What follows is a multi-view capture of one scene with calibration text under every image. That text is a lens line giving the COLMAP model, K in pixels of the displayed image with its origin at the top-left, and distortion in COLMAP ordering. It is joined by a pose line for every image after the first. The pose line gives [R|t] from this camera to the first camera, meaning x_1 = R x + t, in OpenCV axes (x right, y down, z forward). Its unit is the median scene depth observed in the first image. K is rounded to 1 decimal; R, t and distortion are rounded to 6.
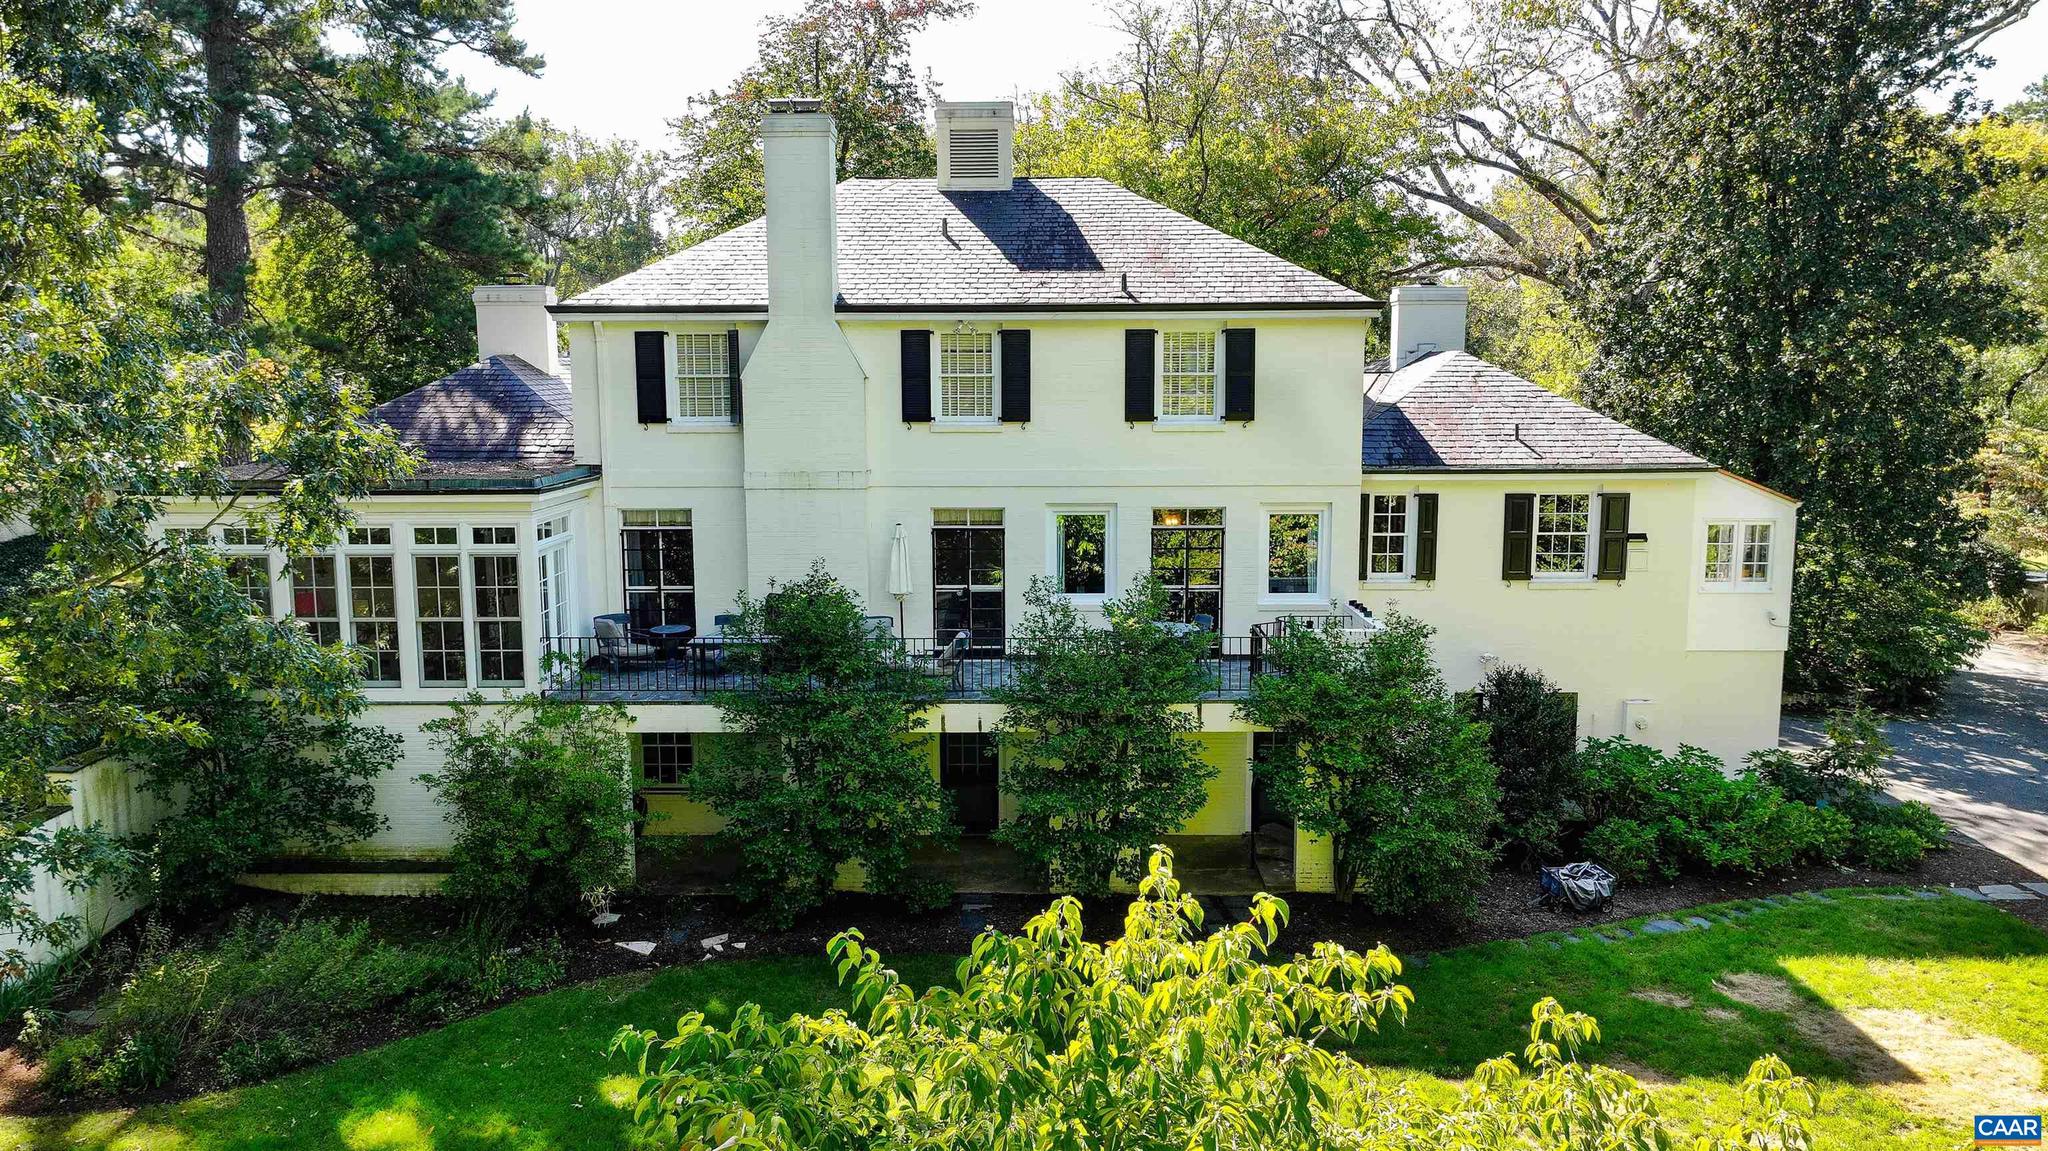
lens RADIAL K [[1482.3, 0, 1030.5], [0, 1482.3, 573.8], [0, 0, 1]] dist [-0.002315, 0.026208]
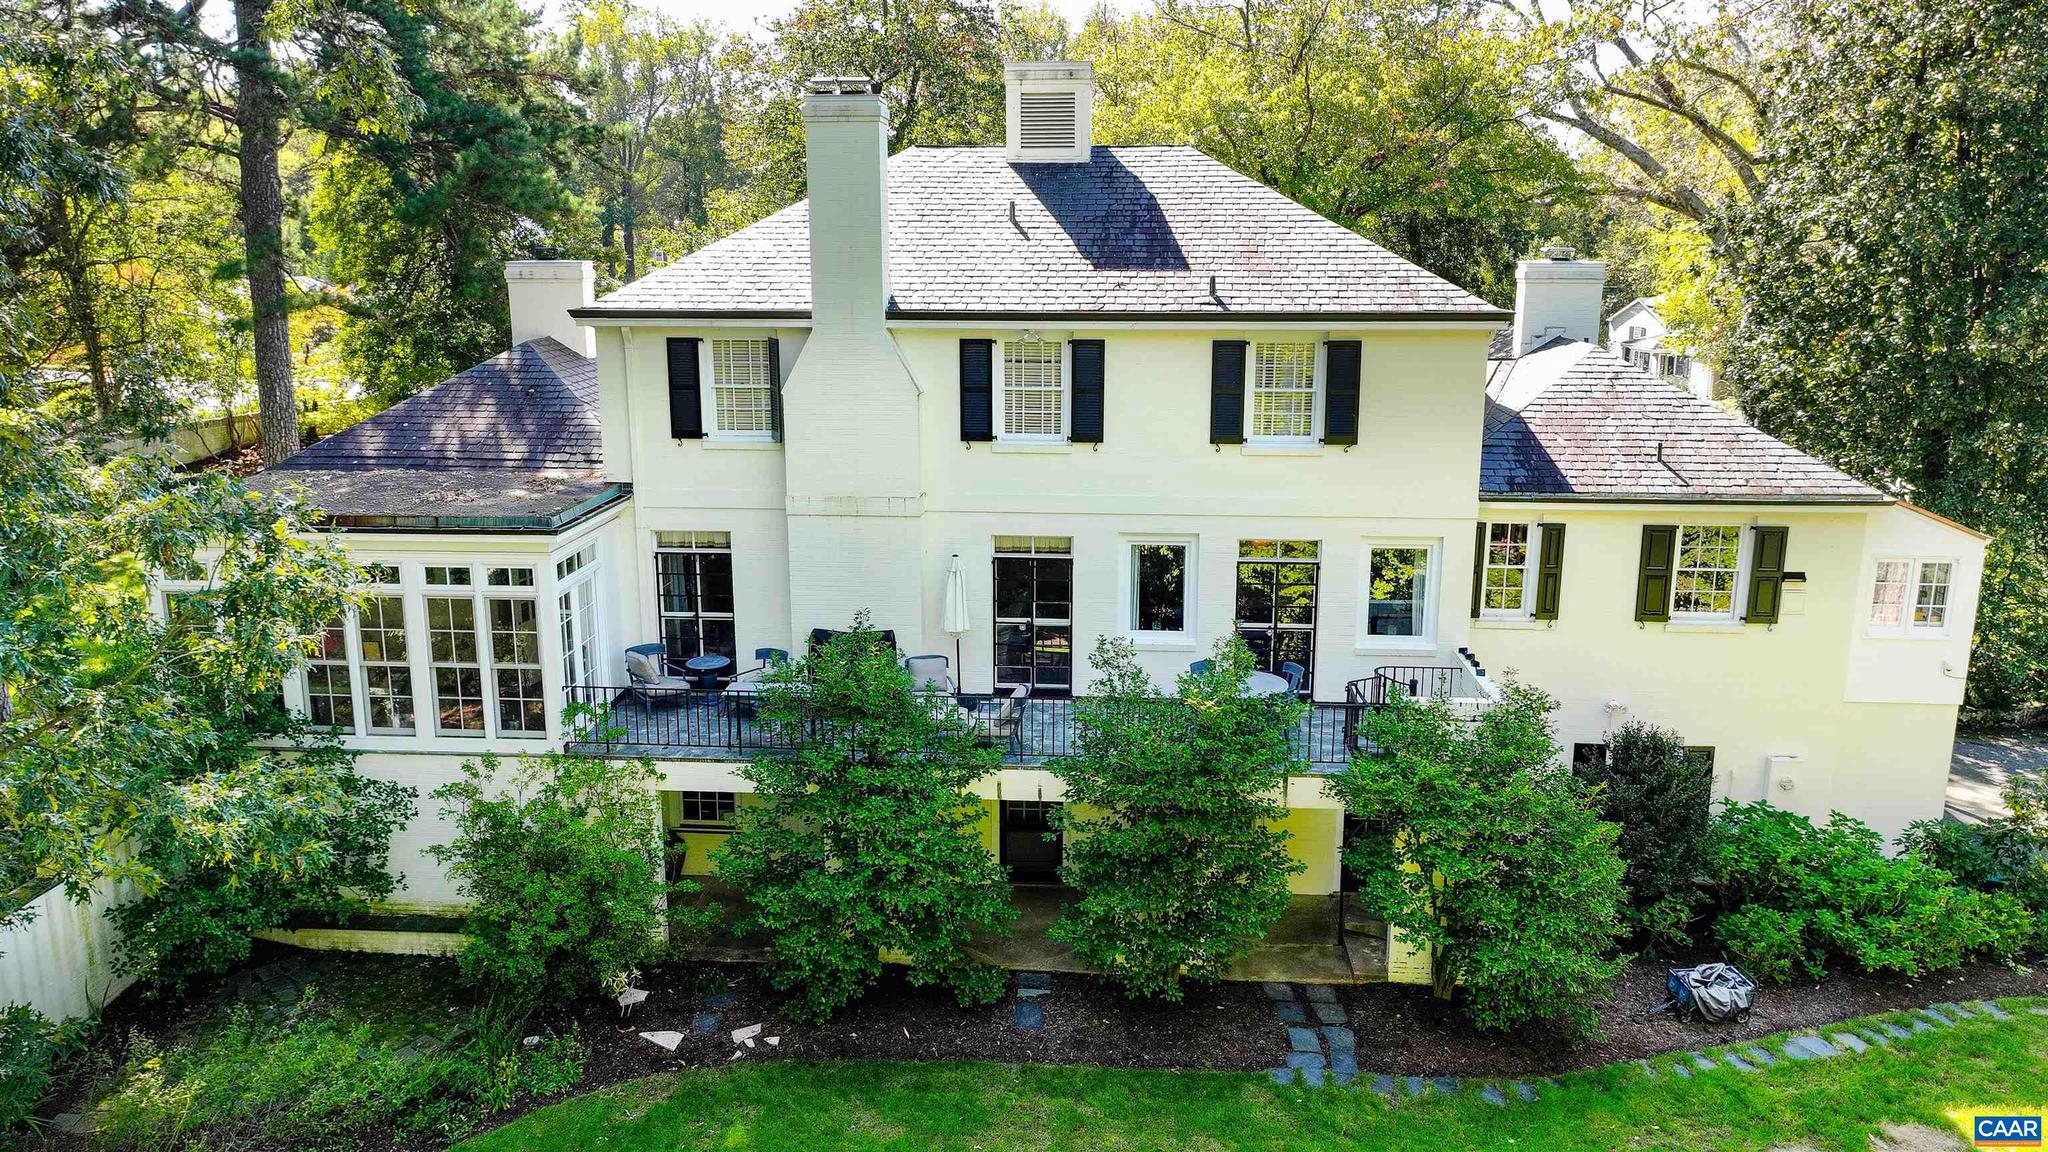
lens RADIAL K [[1482.3, 0, 1030.5], [0, 1482.3, 574.3], [0, 0, 1]] dist [-0.002315, 0.026208]
pose [[0.998023, 0.017856, -0.060267, 0.011374], [-0.012541, 0.996090, 0.087449, -0.101774], [0.061593, -0.086520, 0.994344, 0.104168]]
